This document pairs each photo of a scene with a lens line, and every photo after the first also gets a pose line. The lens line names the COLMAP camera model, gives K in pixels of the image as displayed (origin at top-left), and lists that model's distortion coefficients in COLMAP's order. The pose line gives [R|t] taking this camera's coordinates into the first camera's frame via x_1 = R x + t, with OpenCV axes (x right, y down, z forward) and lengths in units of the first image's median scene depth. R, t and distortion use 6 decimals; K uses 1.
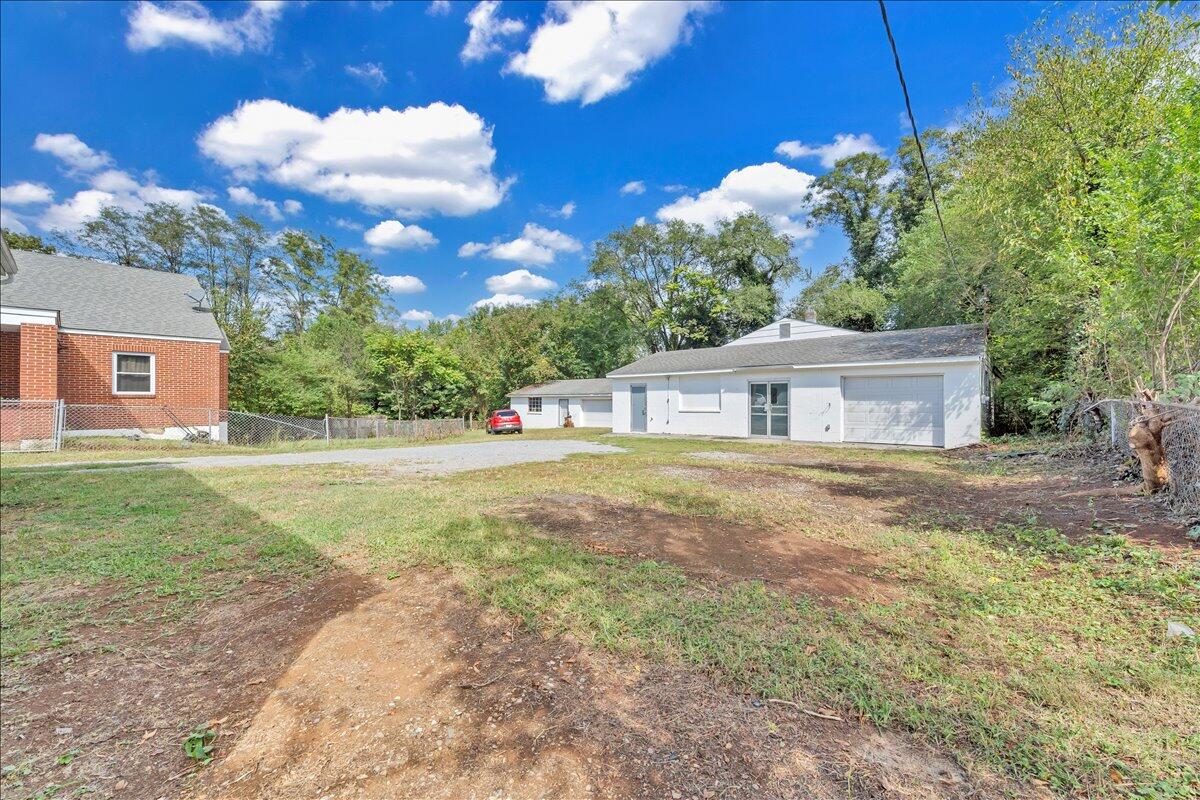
lens RADIAL K [[495.4, 0, 600.6], [0, 495.4, 401.5], [0, 0, 1]] dist [0.004733, -0.002504]
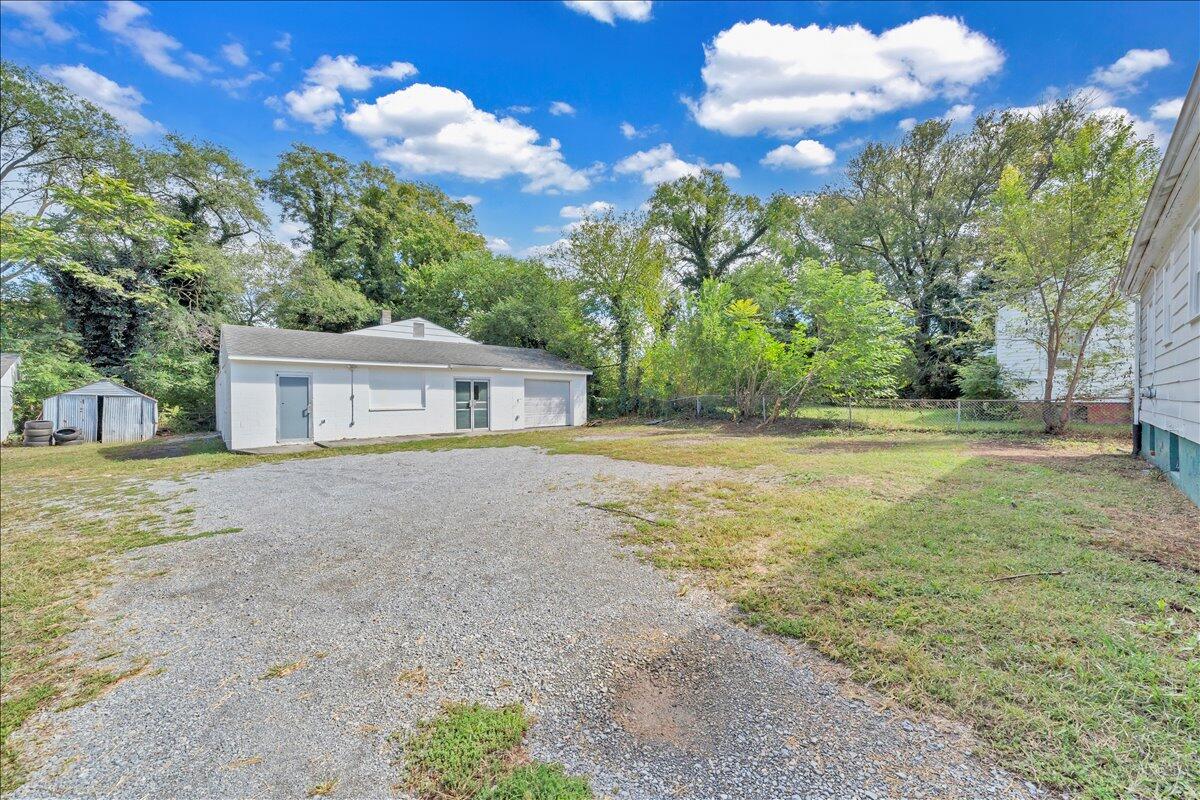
lens RADIAL K [[468.1, 0, 599.7], [0, 468.1, 401.3], [0, 0, 1]] dist [0.000595, 0.001111]
pose [[0.117905, -0.007342, 0.992998, -0.655222], [0.005411, 0.999963, 0.006751, 0.002507], [-0.993010, 0.004577, 0.117940, 0.597928]]
